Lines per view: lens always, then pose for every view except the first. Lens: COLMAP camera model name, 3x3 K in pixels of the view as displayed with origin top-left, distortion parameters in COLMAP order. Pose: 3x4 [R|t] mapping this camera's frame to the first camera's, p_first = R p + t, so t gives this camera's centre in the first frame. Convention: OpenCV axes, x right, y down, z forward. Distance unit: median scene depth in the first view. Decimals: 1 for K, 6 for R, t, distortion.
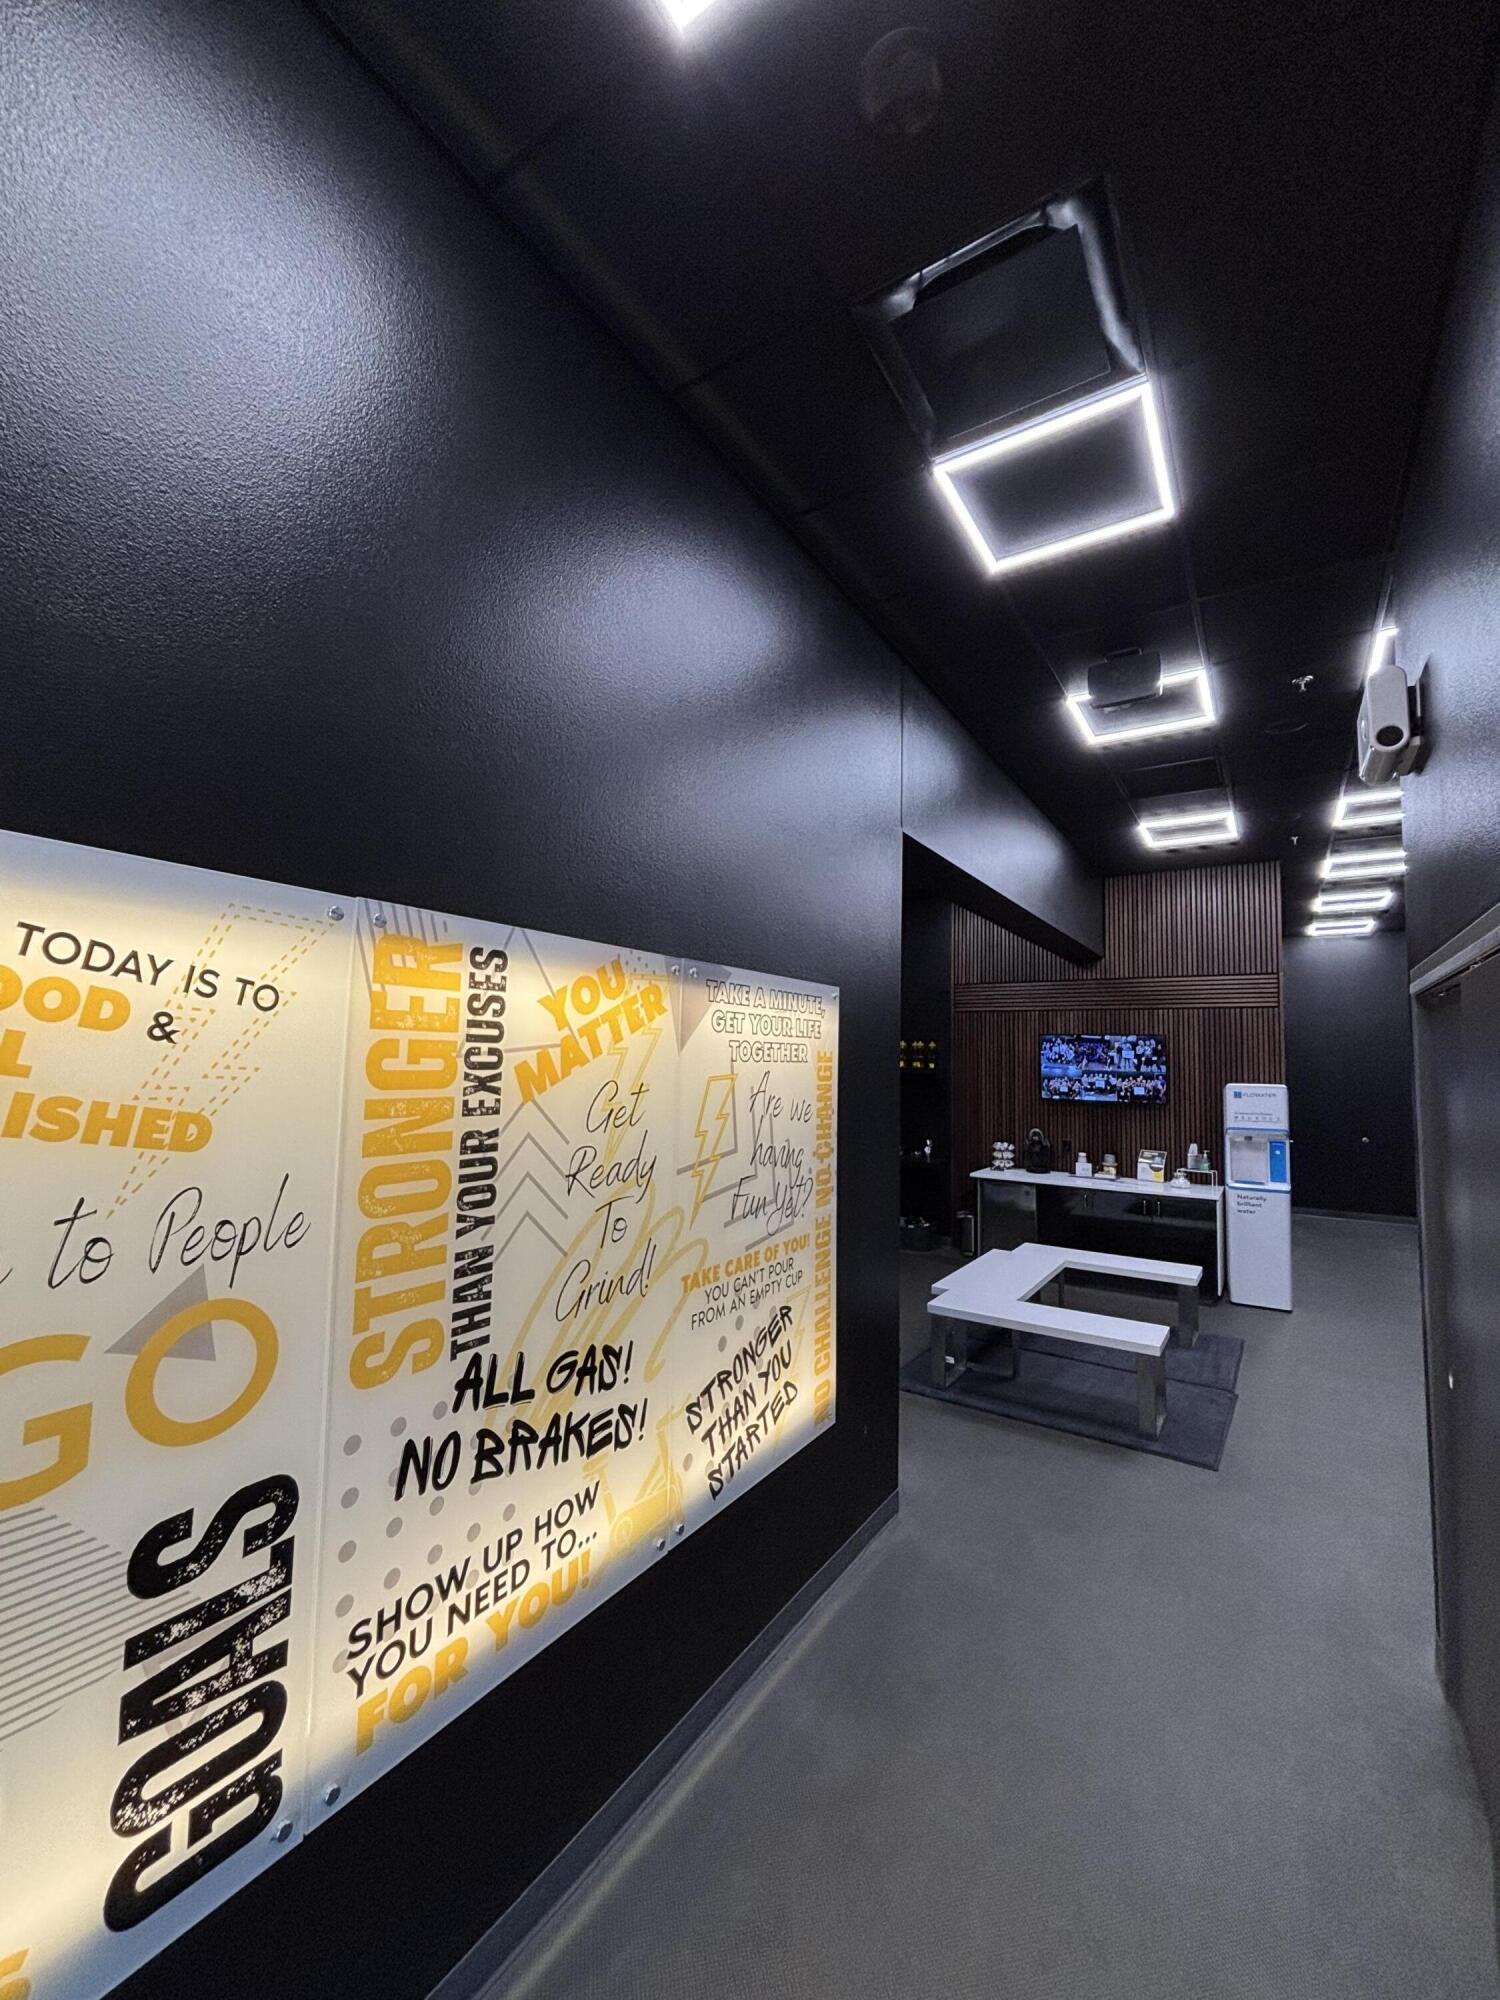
lens RADIAL K [[806.4, 0, 763.3], [0, 806.4, 992.8], [0, 0, 1]] dist [-0.000081, -0.000111]
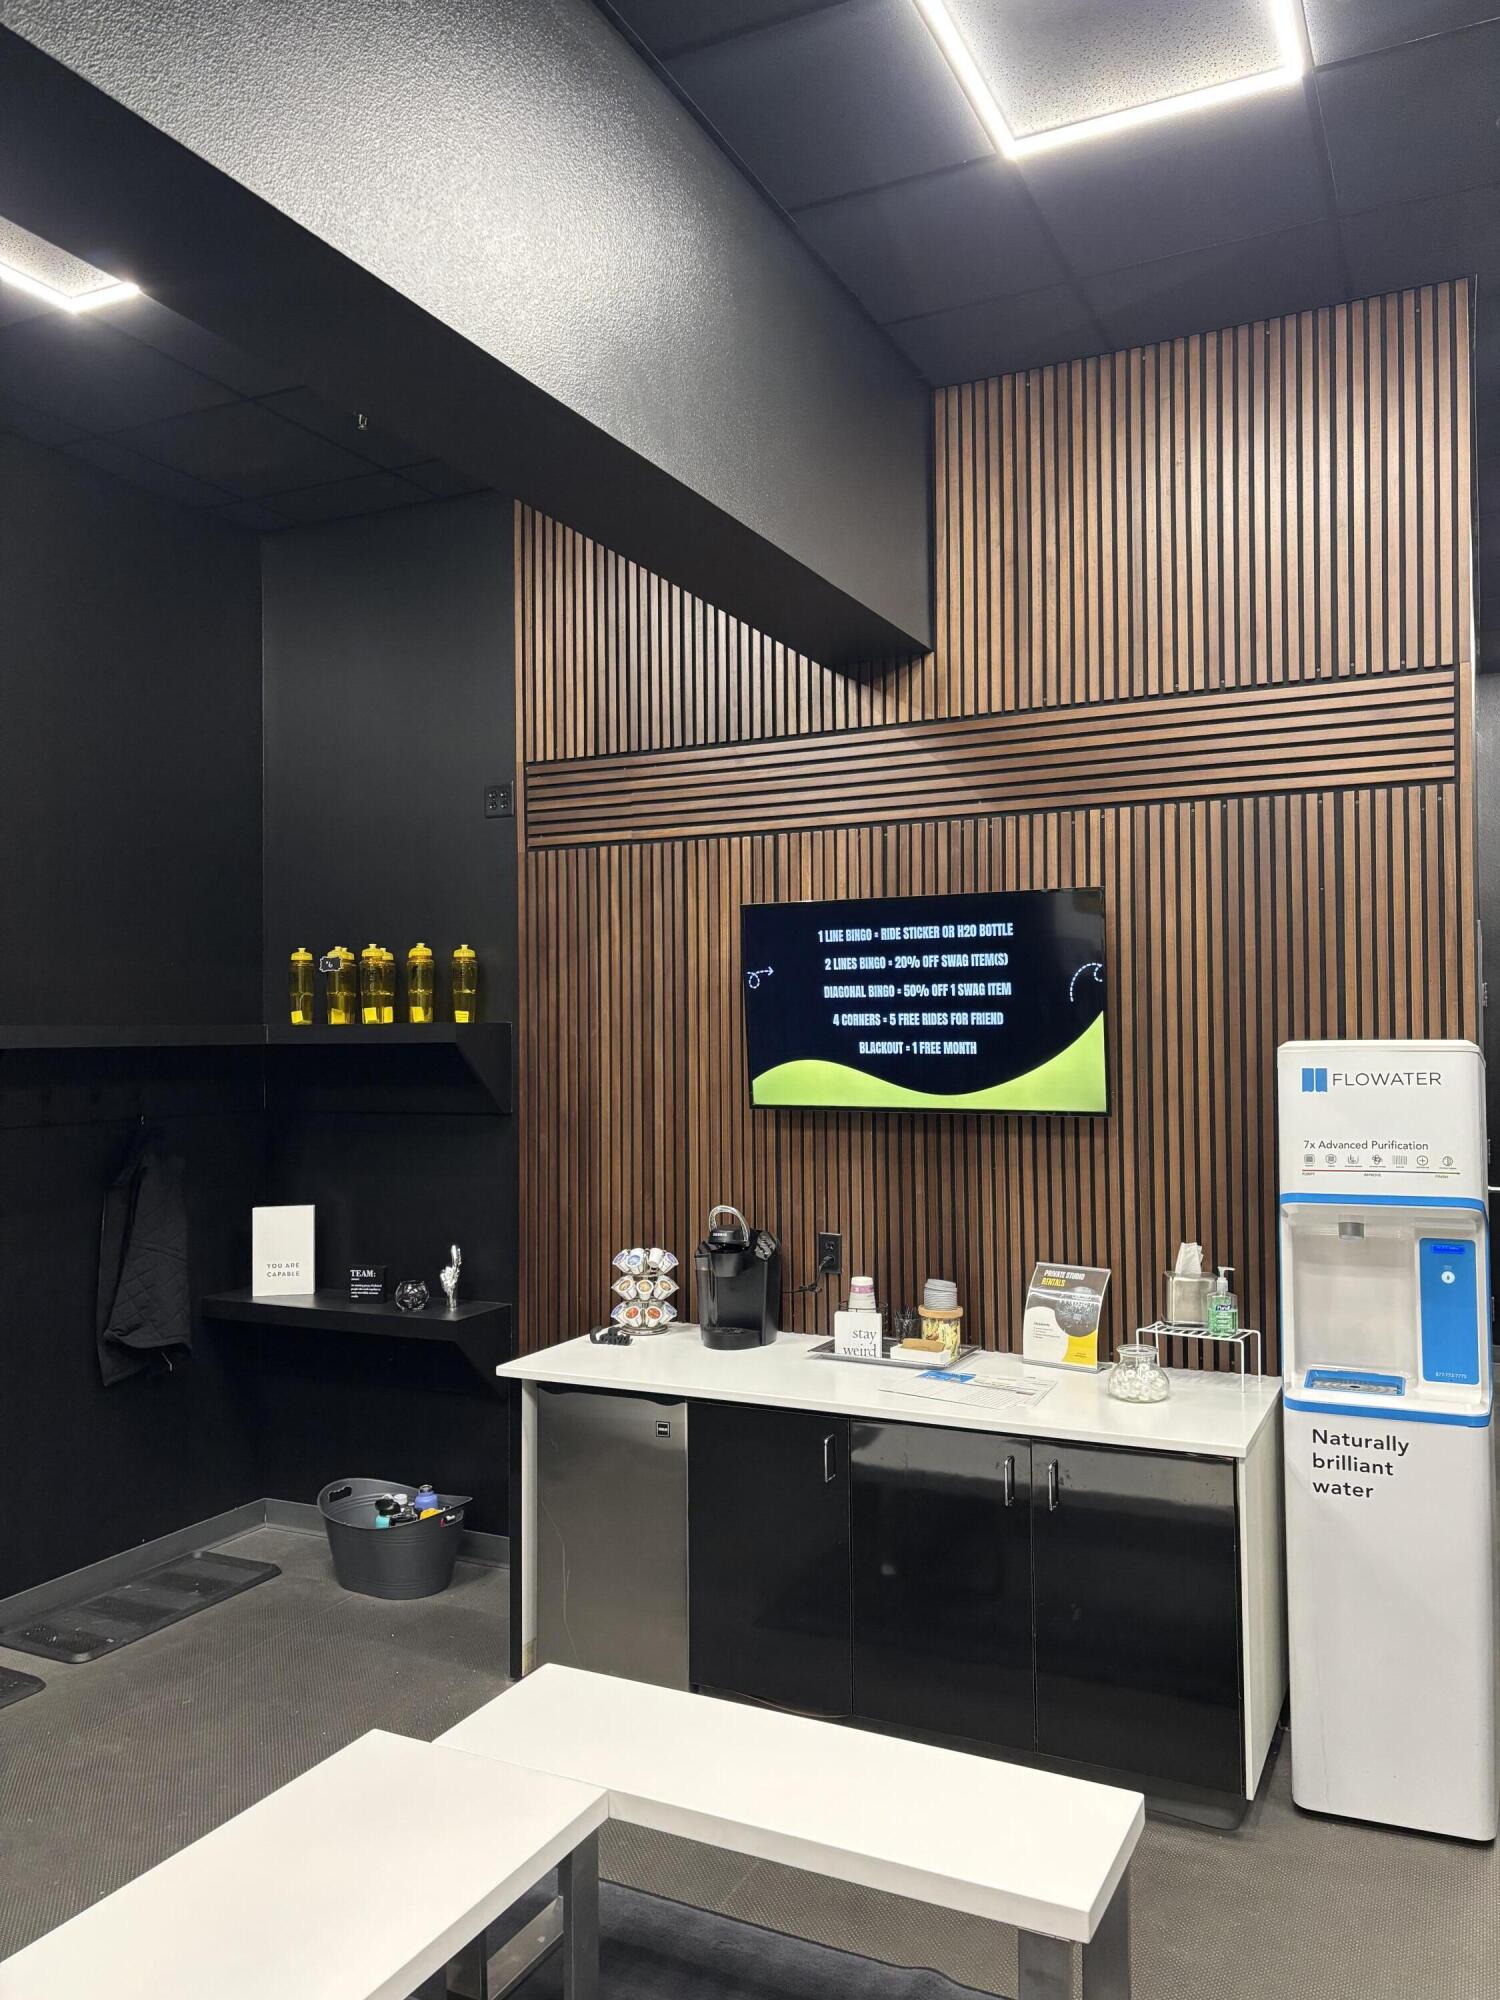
lens RADIAL K [[1494.5, 0, 744.3], [0, 1494.5, 1000.5], [0, 0, 1]] dist [0.032450, 0.002670]
pose [[0.992267, -0.041445, 0.116999, 0.295724], [0.031934, 0.996119, 0.082025, 0.044070], [-0.119944, -0.077654, 0.989739, 0.453127]]
